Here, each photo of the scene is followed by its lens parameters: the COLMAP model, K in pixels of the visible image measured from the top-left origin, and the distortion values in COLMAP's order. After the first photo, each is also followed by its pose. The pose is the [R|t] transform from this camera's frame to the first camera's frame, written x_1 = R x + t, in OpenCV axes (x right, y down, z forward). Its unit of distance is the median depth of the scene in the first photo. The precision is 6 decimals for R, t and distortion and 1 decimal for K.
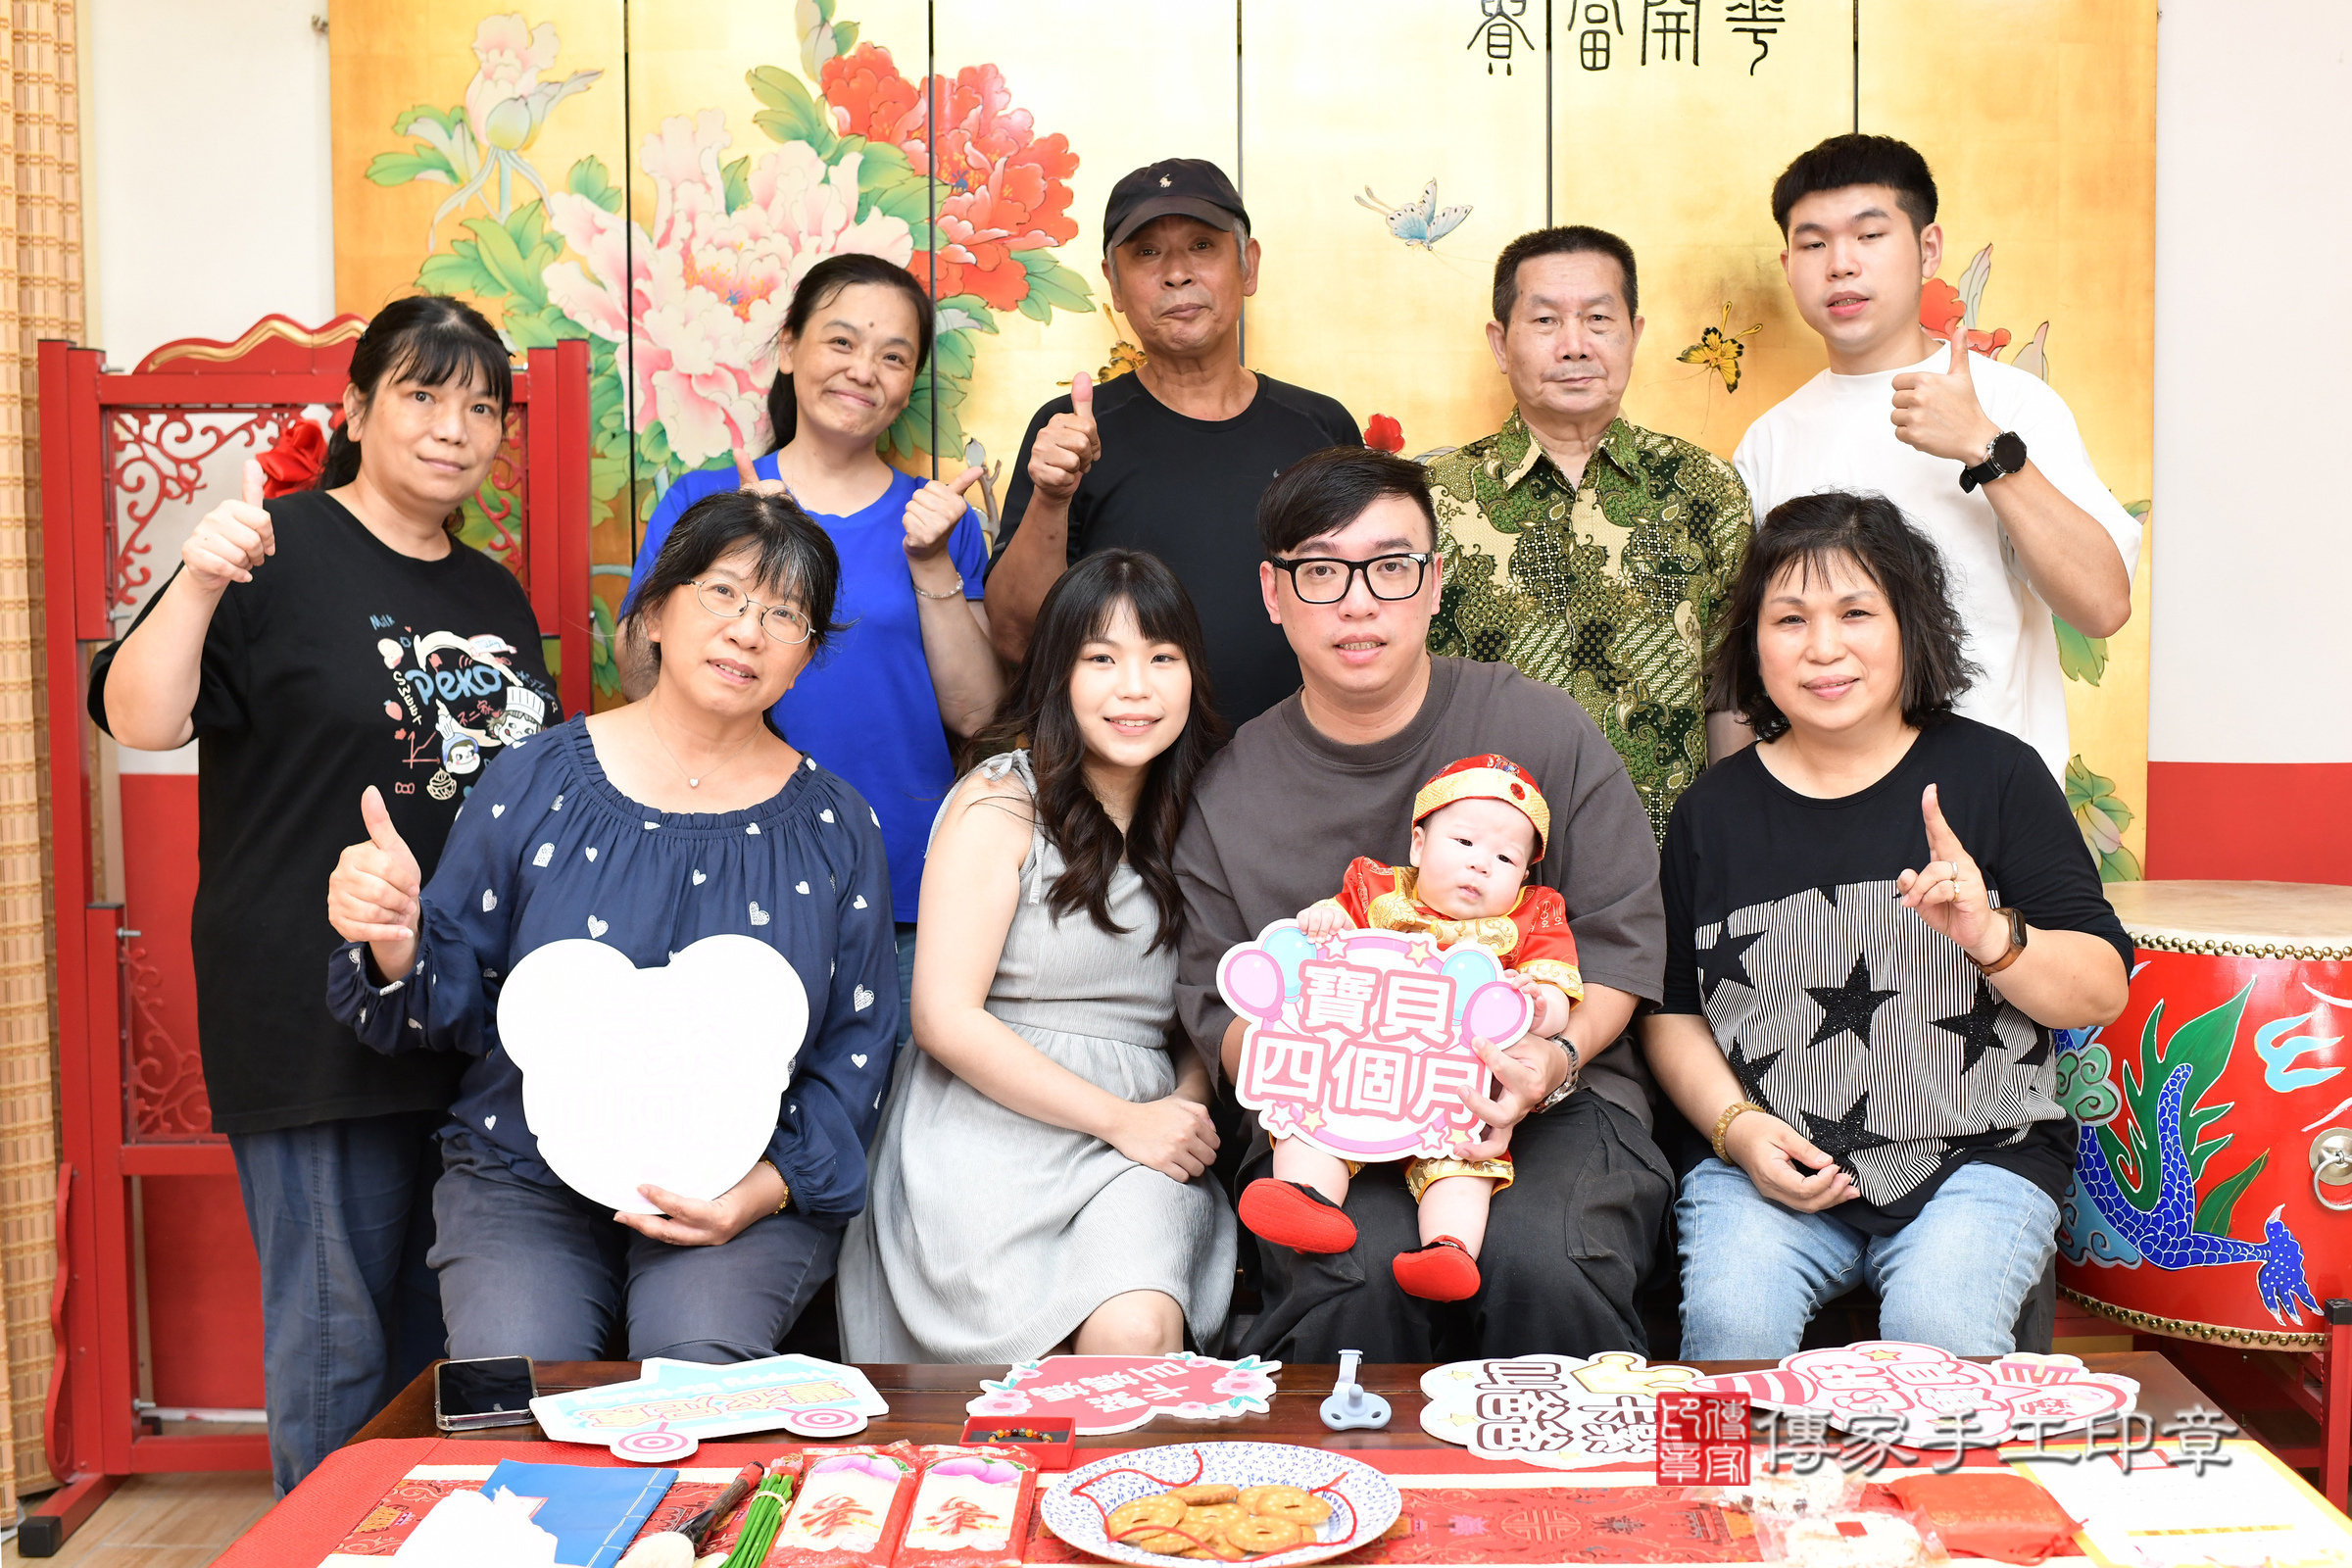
lens RADIAL K [[2940.7, 0, 1253.1], [0, 2940.7, 825.9], [0, 0, 1]] dist [-0.053710, 0.000000]
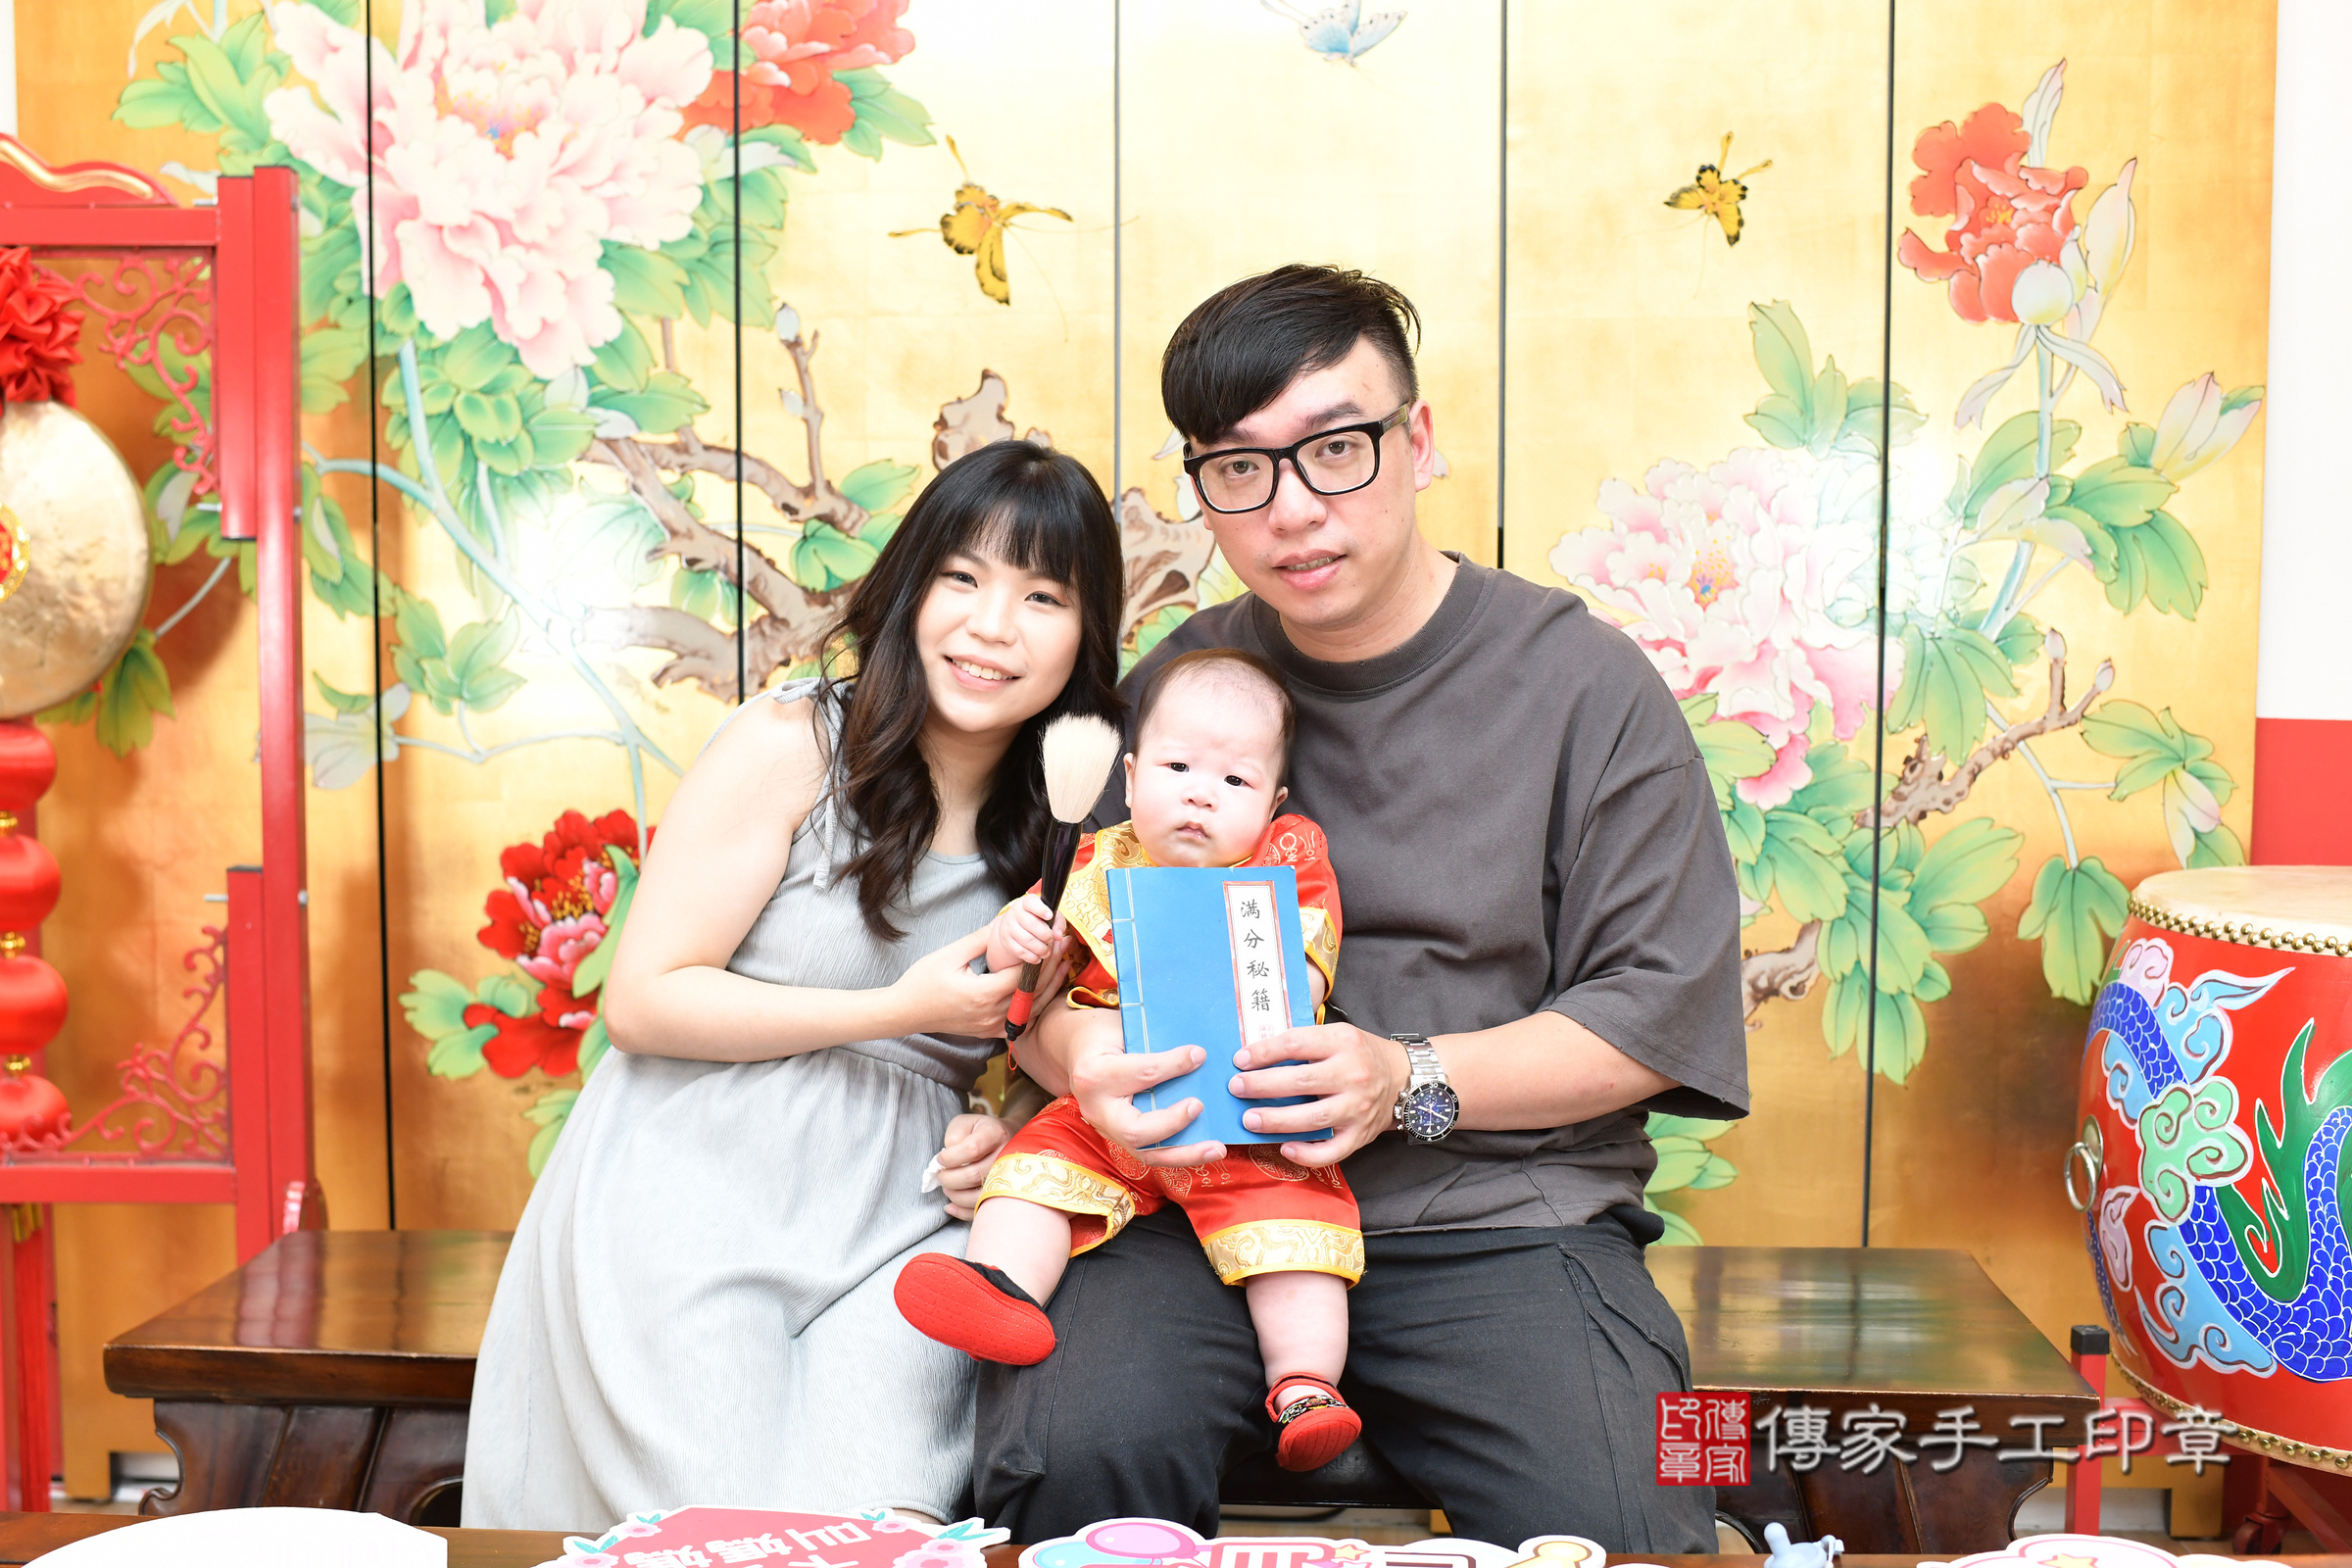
lens RADIAL K [[2552.4, 0, 1169.9], [0, 2552.4, 832.9], [0, 0, 1]] dist [-0.050015, 0.000000]
pose [[0.998890, 0.010285, -0.045971, 0.044325], [-0.010571, 0.999926, -0.005982, 0.016899], [0.045906, 0.006461, 0.998925, 0.308289]]
